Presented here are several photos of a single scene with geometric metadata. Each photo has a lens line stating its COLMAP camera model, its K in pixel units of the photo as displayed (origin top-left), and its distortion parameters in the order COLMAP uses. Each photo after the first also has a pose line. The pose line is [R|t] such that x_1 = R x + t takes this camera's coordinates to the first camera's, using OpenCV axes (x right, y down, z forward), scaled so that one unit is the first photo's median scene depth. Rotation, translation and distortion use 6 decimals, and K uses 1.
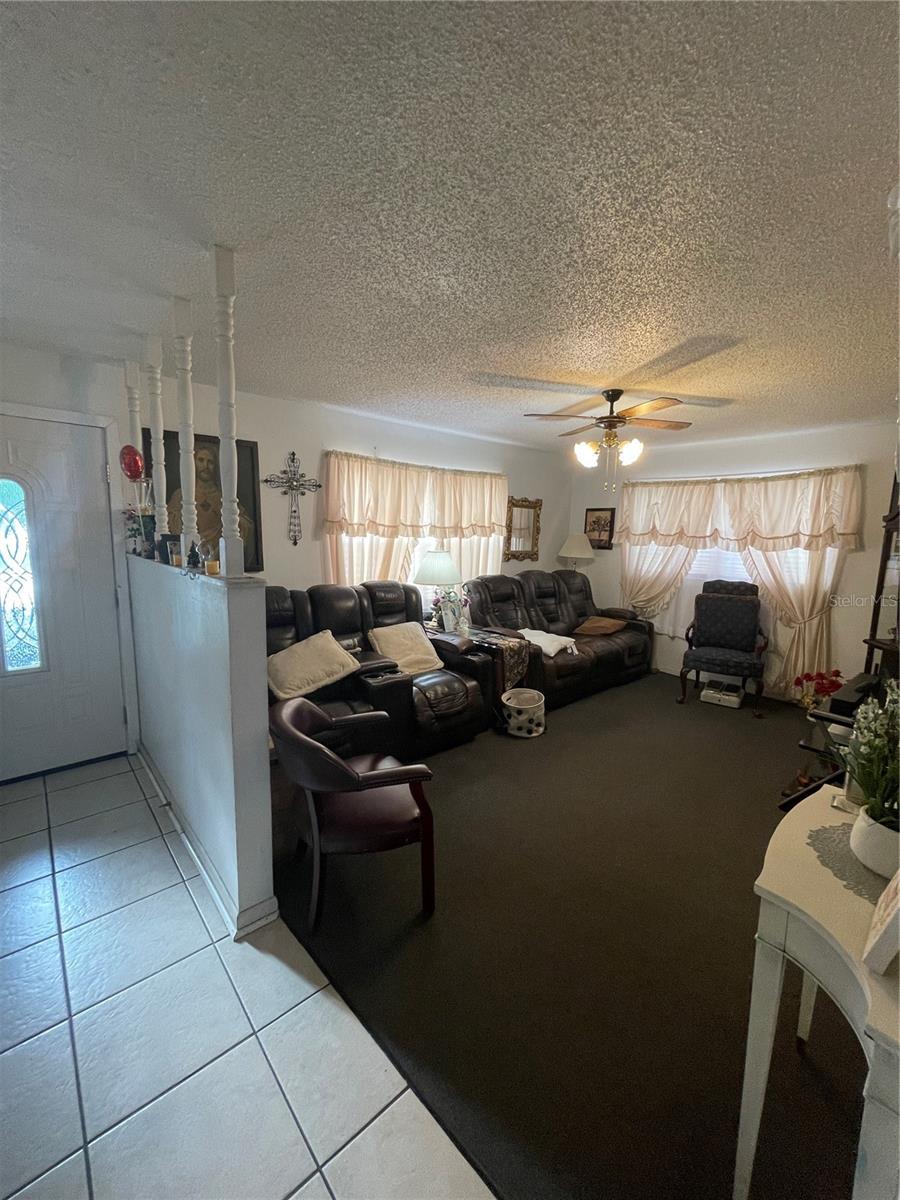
lens RADIAL K [[478.8, 0, 450.4], [0, 478.8, 599.5], [0, 0, 1]] dist [-0.017159, 0.005053]
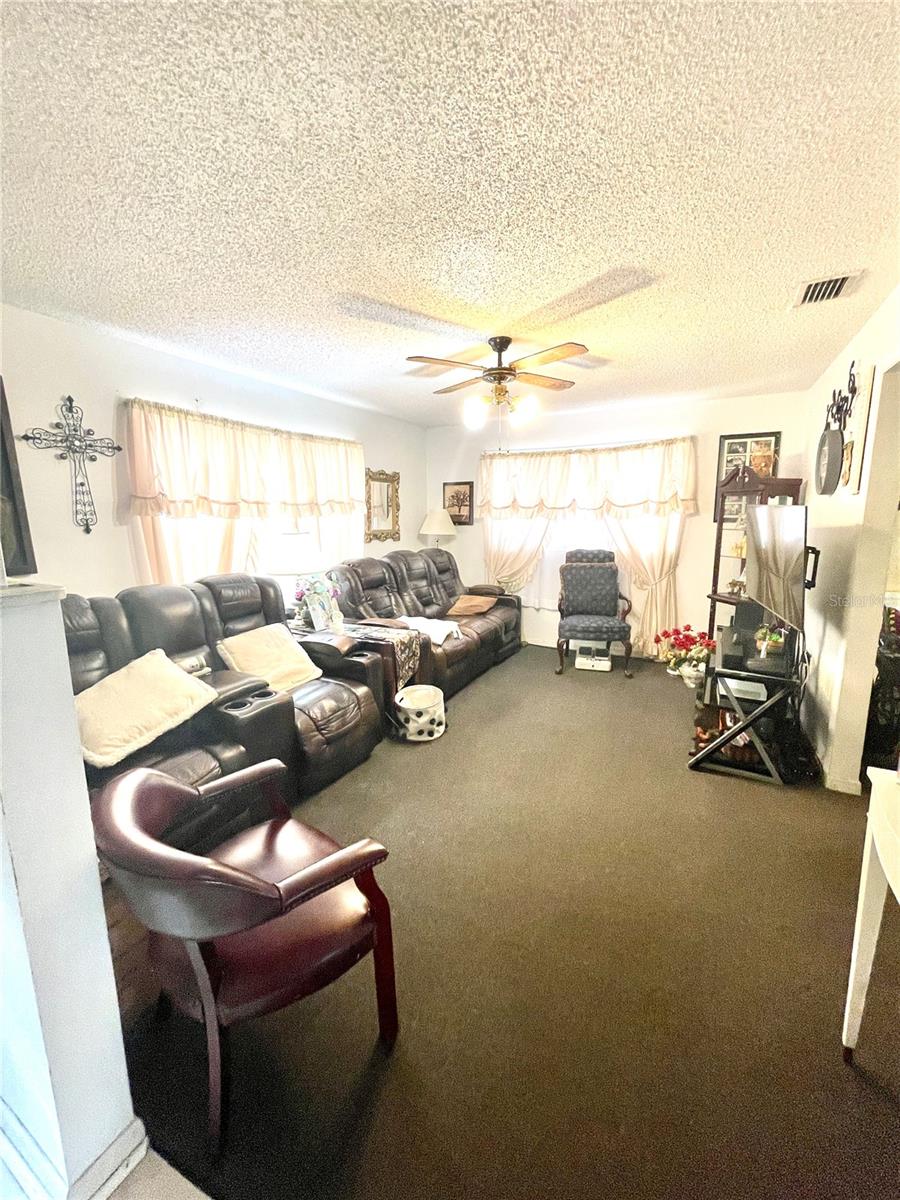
lens RADIAL K [[478.8, 0, 450.0], [0, 478.8, 598.9], [0, 0, 1]] dist [-0.017159, 0.005053]
pose [[0.936144, -0.092227, 0.339307, -0.071455], [0.080683, 0.995583, 0.048004, -0.008285], [-0.342236, -0.017562, 0.939450, 0.160753]]
